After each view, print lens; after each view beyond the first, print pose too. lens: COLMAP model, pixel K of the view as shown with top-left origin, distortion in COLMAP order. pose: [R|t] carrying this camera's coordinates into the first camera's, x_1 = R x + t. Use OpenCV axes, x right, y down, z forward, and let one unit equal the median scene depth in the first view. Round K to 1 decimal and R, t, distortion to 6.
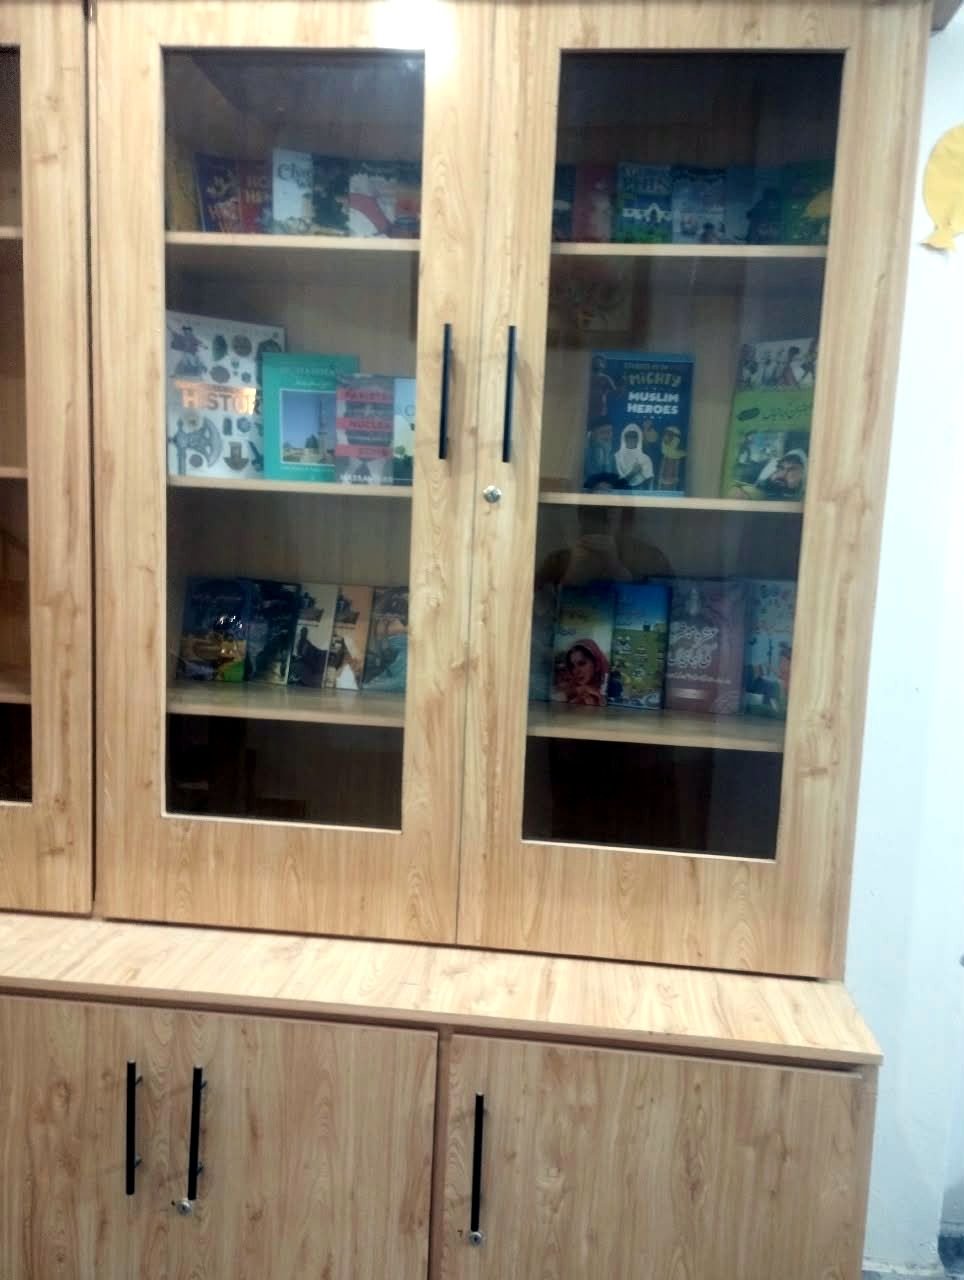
lens RADIAL K [[1075.6, 0, 481.2], [0, 1075.6, 649.3], [0, 0, 1]] dist [0.077233, -0.106018]
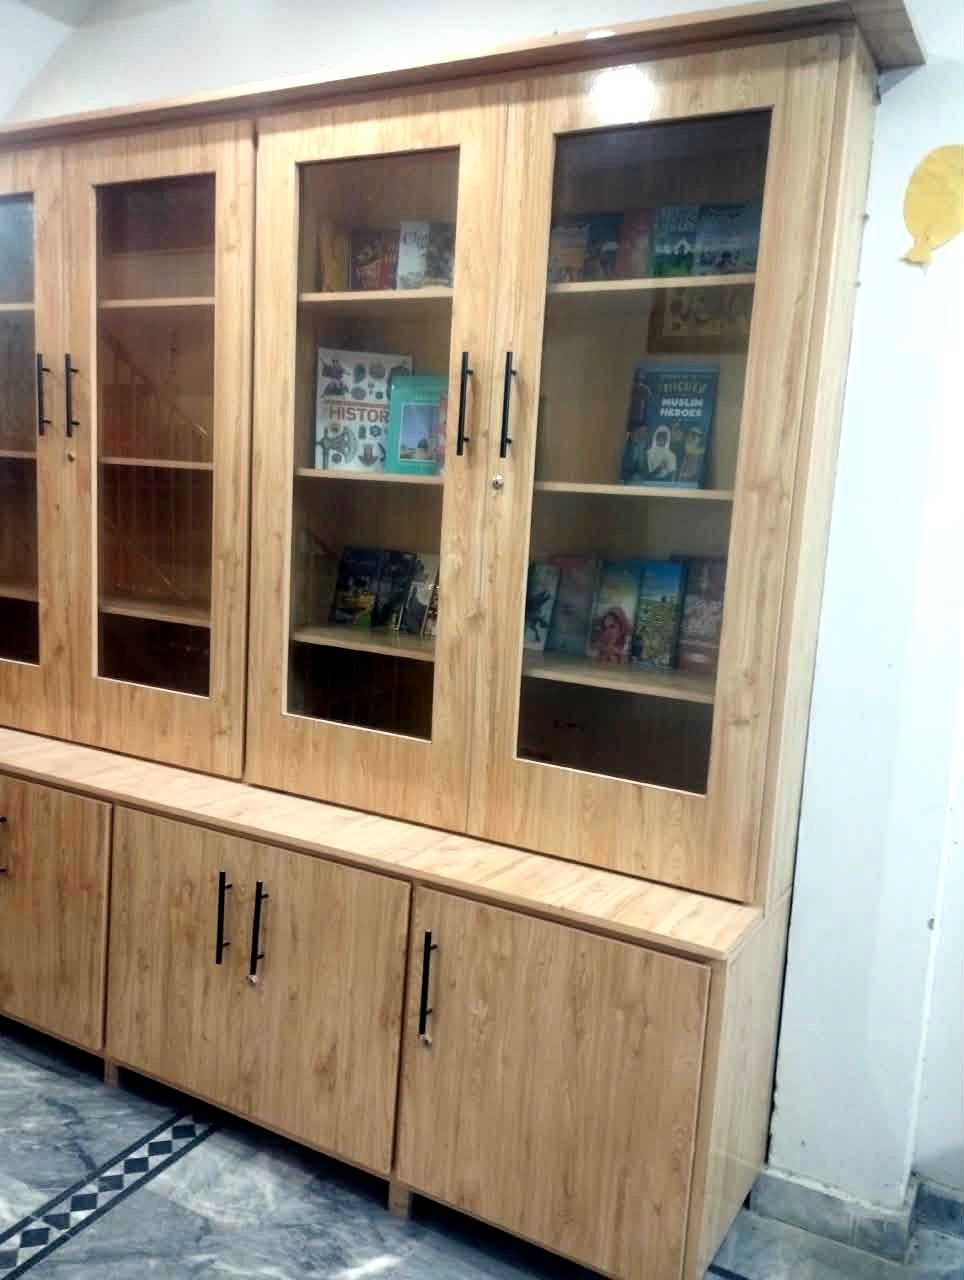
lens RADIAL K [[1075.6, 0, 481.2], [0, 1075.6, 649.3], [0, 0, 1]] dist [0.077233, -0.106018]
pose [[0.916692, 0.067510, -0.393850, 0.492919], [-0.068071, 0.997601, 0.012563, 0.037602], [0.393754, 0.015294, 0.919089, -0.177870]]
